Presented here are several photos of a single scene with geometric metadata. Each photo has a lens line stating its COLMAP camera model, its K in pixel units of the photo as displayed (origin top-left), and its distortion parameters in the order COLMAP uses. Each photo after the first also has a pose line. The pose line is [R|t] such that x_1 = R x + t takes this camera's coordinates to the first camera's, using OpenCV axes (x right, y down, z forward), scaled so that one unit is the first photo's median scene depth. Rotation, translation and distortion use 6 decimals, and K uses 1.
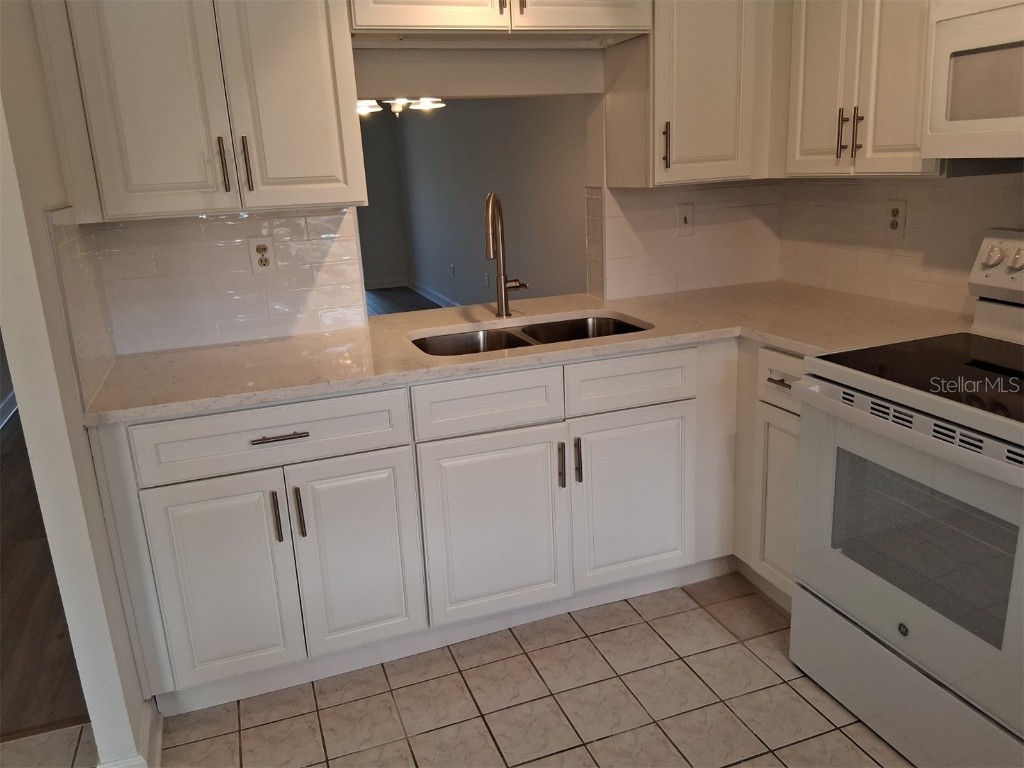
lens RADIAL K [[782.4, 0, 505.2], [0, 782.4, 384.8], [0, 0, 1]] dist [0.122932, -0.197036]
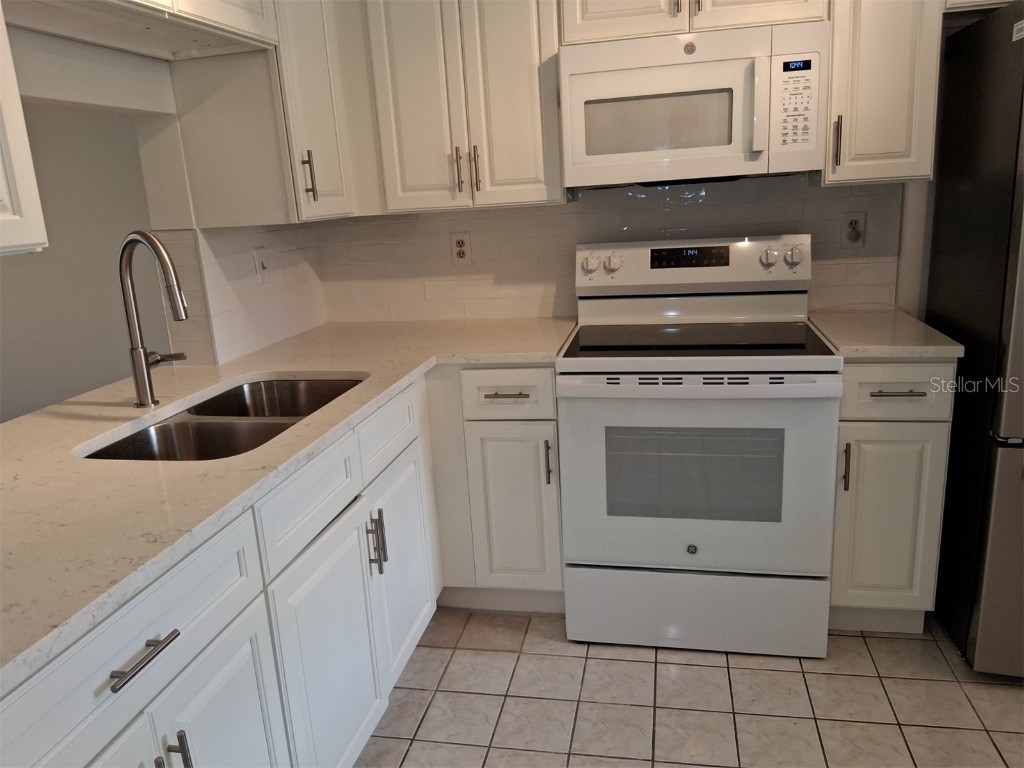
lens RADIAL K [[782.4, 0, 505.2], [0, 782.4, 384.8], [0, 0, 1]] dist [0.122932, -0.197036]
pose [[0.516593, -0.187782, 0.835386, -0.477606], [0.266148, 0.962540, 0.051782, -0.062824], [-0.813816, 0.195586, 0.547220, 0.377796]]
